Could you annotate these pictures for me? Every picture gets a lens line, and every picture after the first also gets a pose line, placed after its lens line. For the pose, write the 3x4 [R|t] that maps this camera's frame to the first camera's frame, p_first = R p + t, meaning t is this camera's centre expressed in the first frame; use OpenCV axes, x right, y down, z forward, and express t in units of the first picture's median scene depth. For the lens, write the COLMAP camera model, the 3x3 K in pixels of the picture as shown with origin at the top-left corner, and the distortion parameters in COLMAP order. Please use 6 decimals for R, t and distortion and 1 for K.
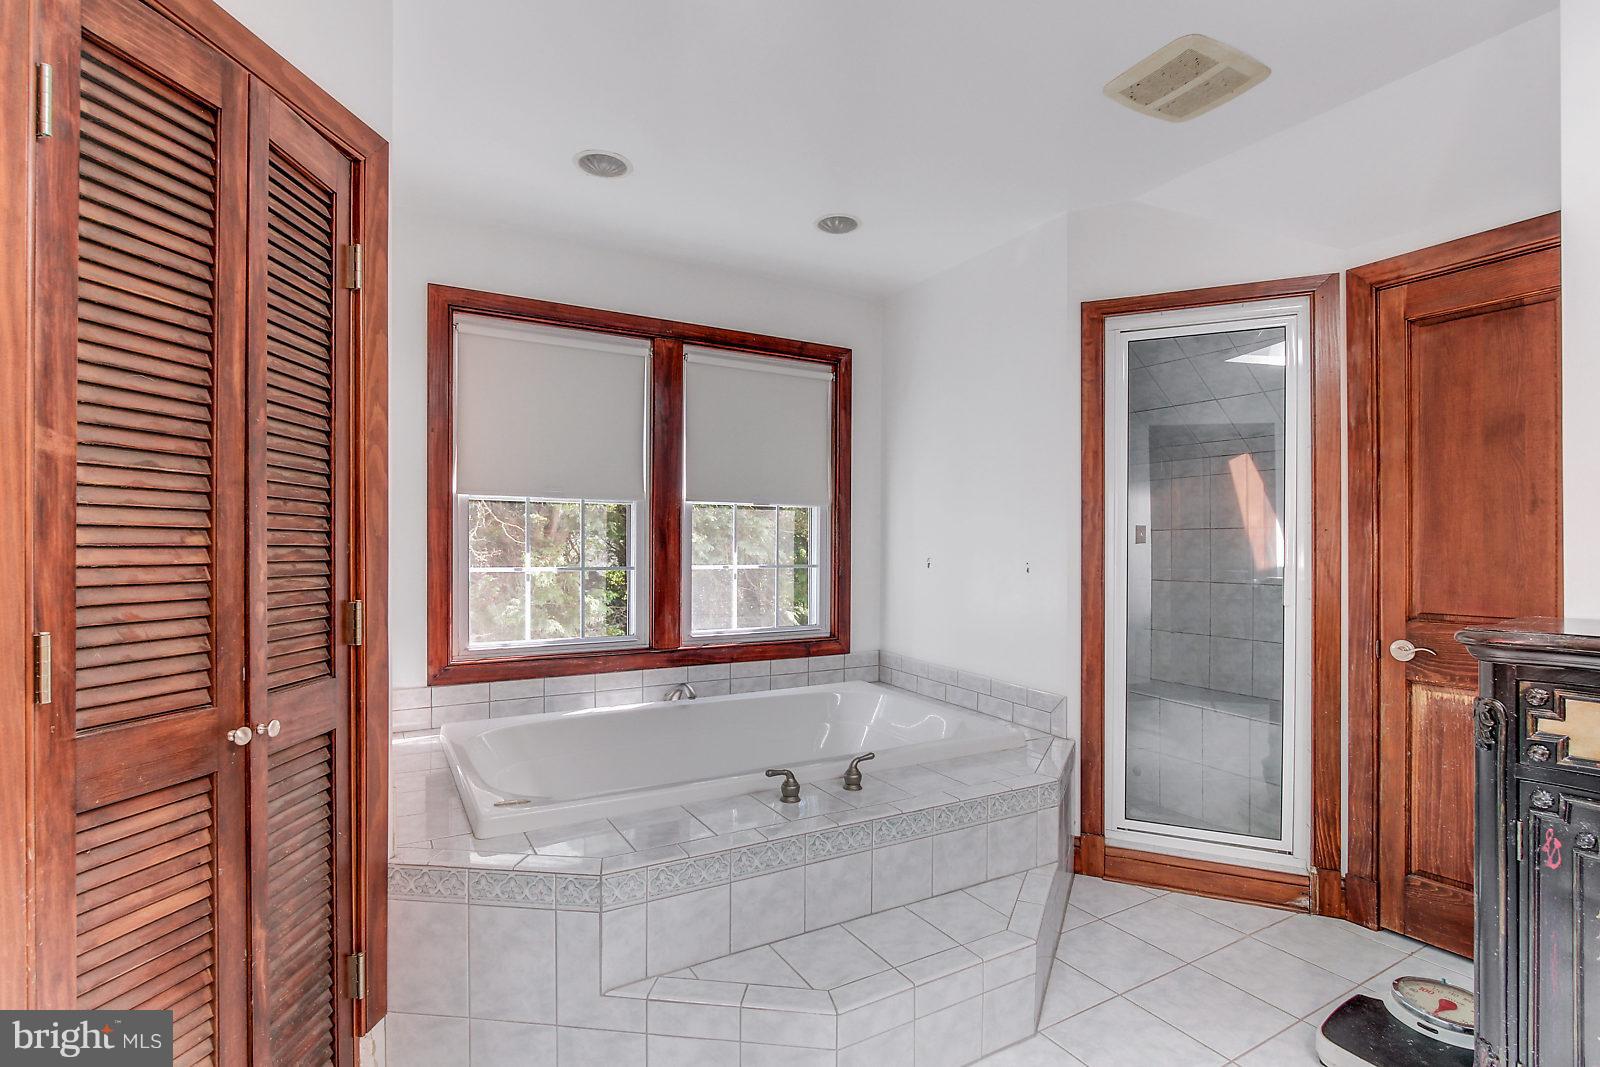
lens RADIAL K [[740.6, 0, 795.9], [0, 740.6, 546.7], [0, 0, 1]] dist [0.002820, 0.000883]
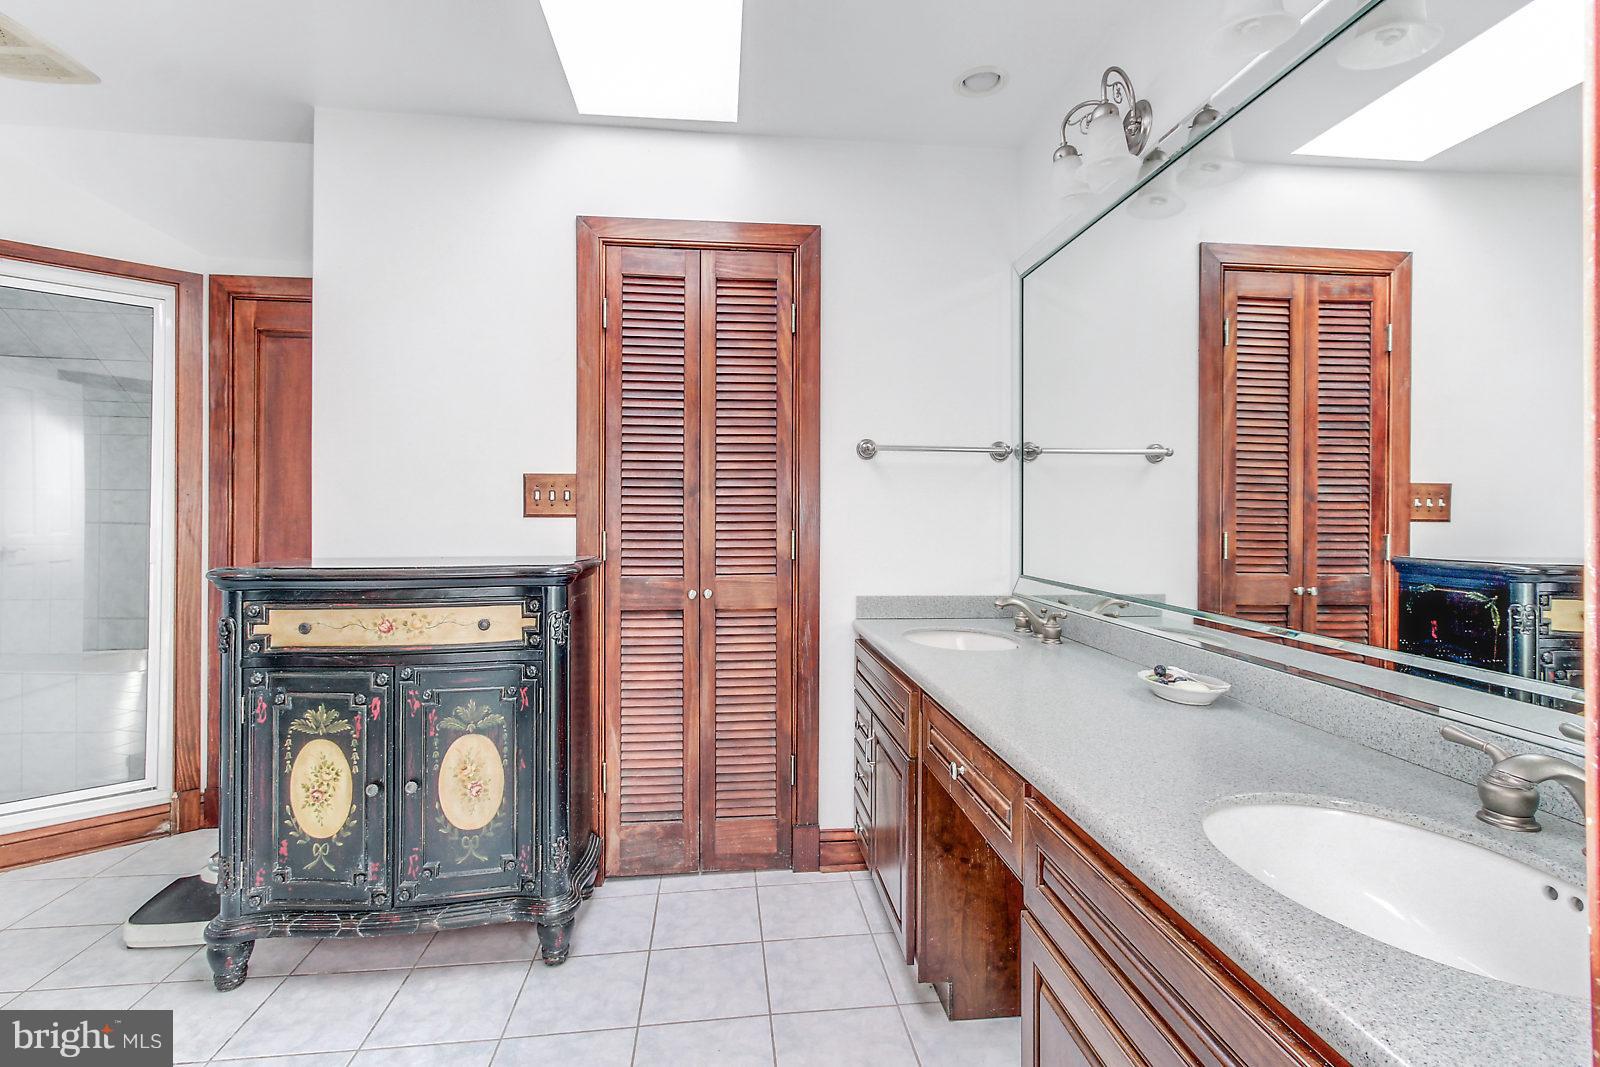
lens RADIAL K [[748.3, 0, 800.5], [0, 748.3, 510.1], [0, 0, 1]] dist [-0.000601, 0.000264]
pose [[0.393022, 0.006637, 0.919505, 0.023818], [-0.008827, 0.999955, -0.003445, -0.003208], [-0.919487, -0.006763, 0.393062, -0.340566]]
